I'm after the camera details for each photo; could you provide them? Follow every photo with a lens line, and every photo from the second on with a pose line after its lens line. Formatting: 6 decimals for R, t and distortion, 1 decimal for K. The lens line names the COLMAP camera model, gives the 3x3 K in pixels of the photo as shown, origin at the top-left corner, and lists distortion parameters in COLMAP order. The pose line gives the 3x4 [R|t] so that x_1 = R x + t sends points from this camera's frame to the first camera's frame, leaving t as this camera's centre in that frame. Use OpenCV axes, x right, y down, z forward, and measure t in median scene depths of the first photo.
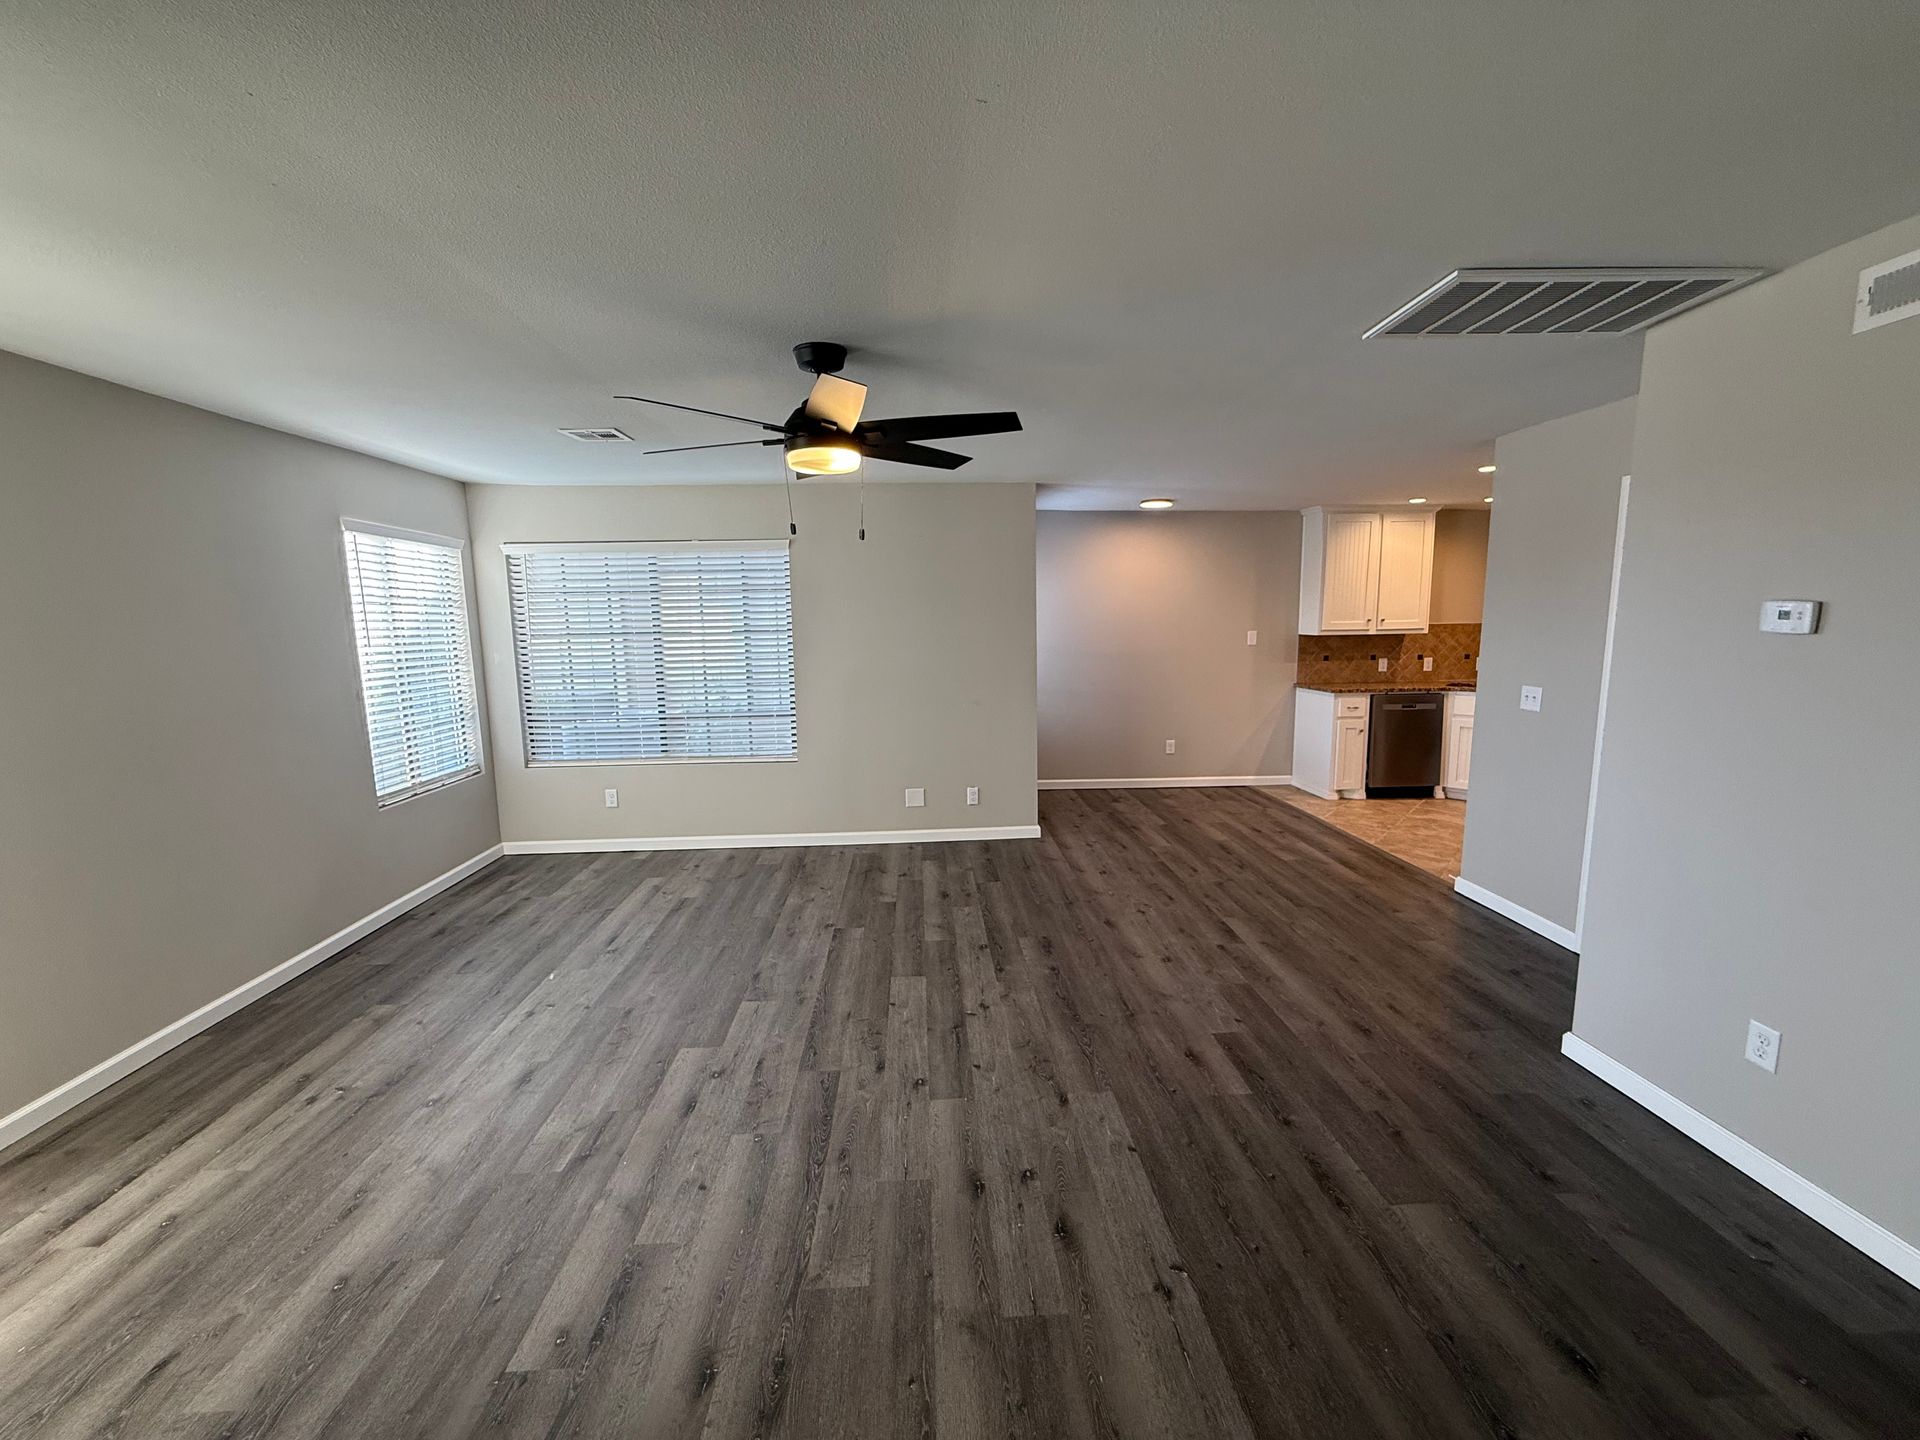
lens RADIAL K [[766.4, 0, 953.5], [0, 766.4, 726.3], [0, 0, 1]] dist [0.002256, 0.000269]
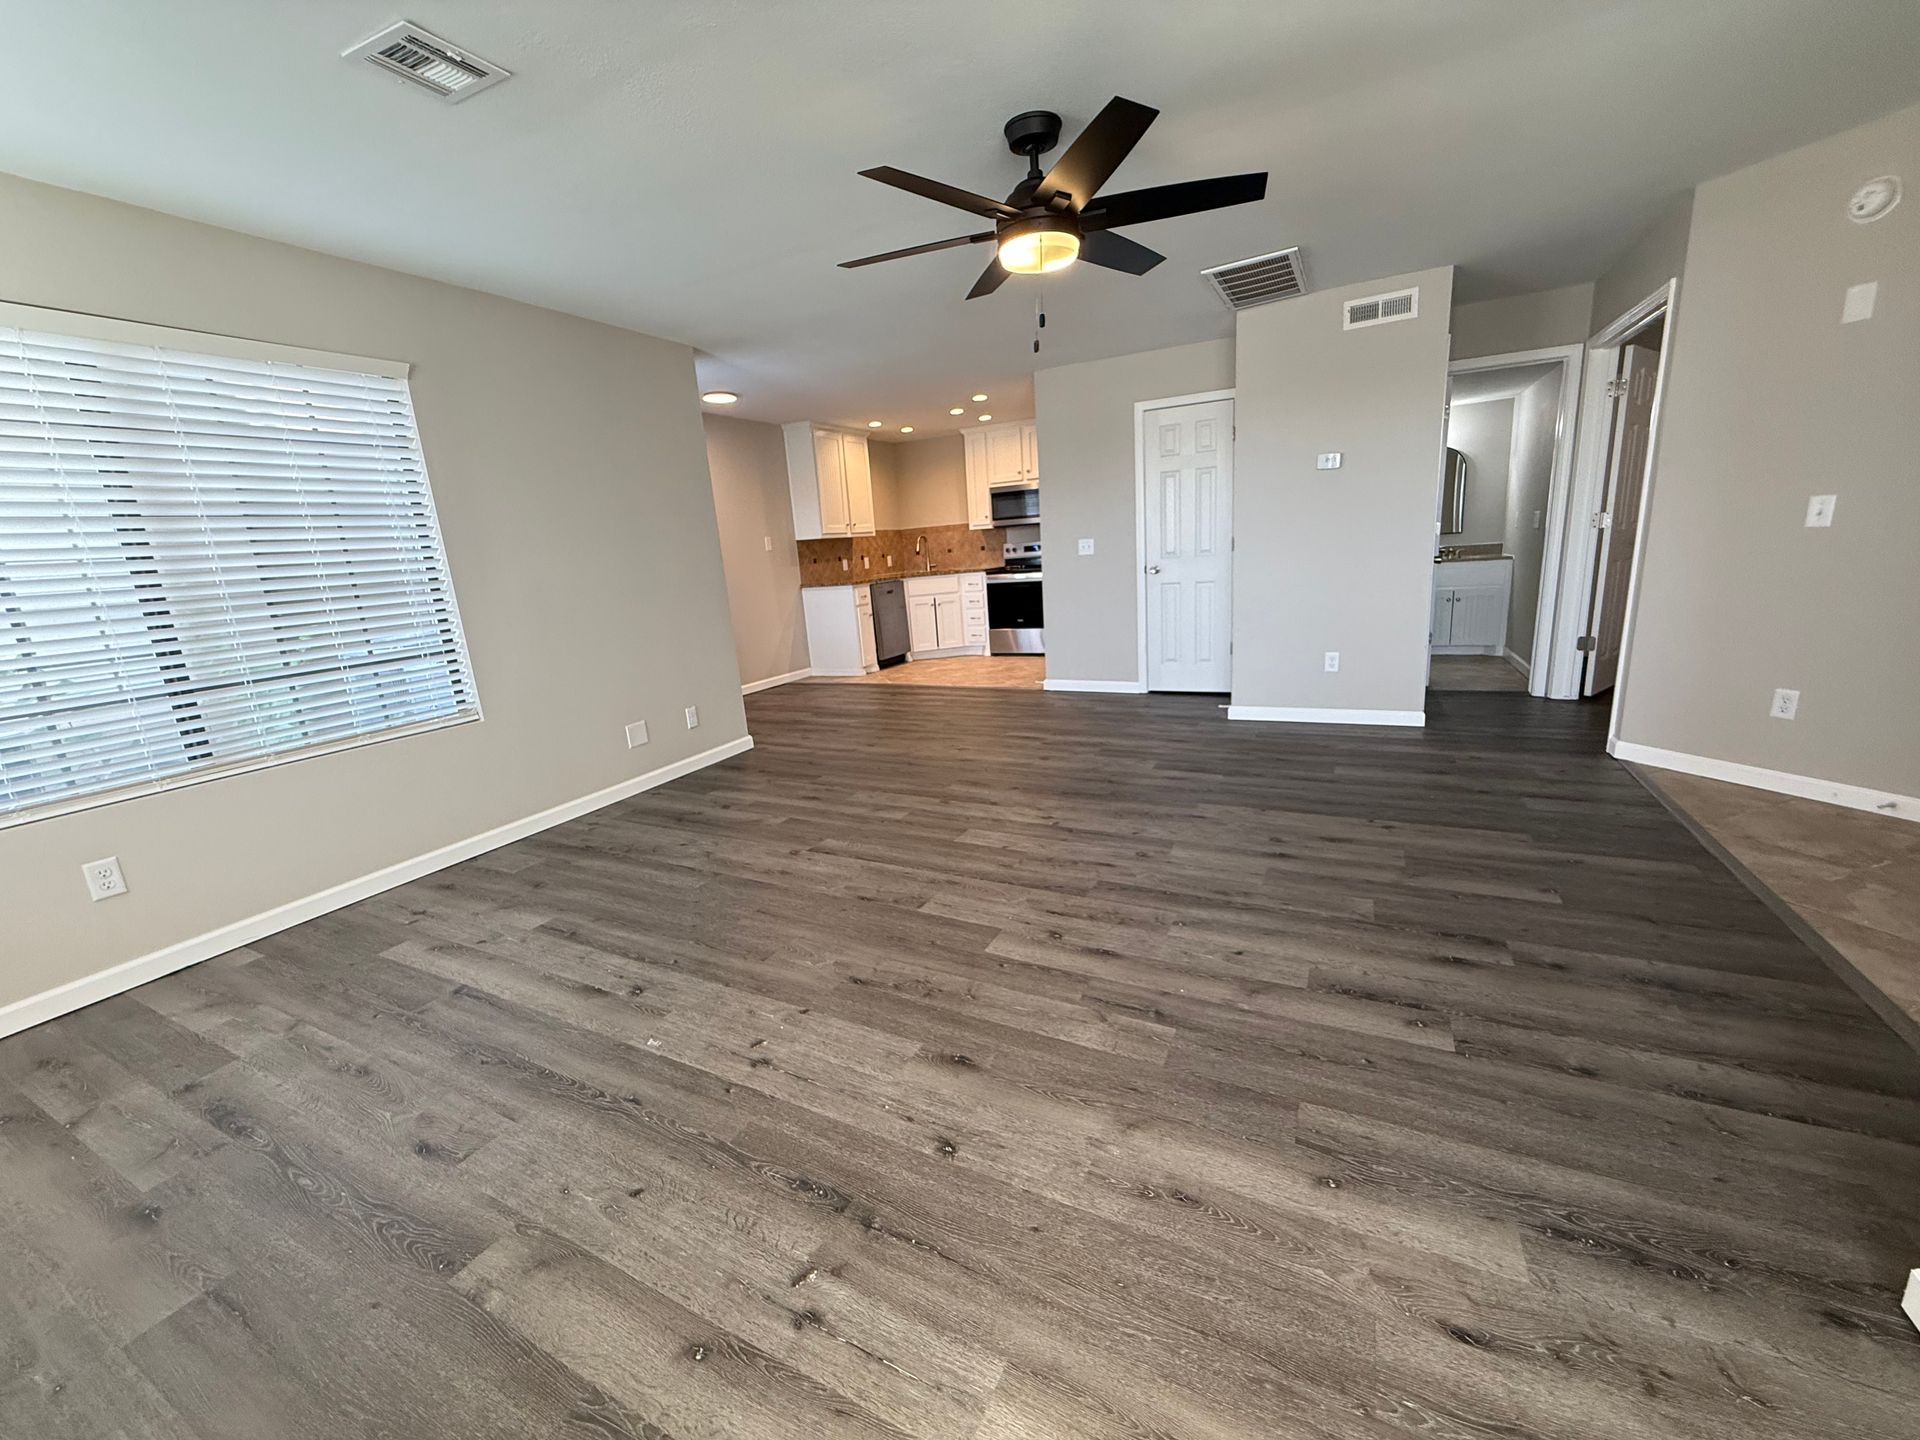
lens RADIAL K [[766.4, 0, 953.5], [0, 766.4, 726.3], [0, 0, 1]] dist [0.002256, 0.000269]
pose [[0.499937, -0.218426, 0.838065, -0.786745], [0.182606, 0.972505, 0.144534, 0.044322], [-0.846592, 0.080778, 0.526077, 0.443932]]
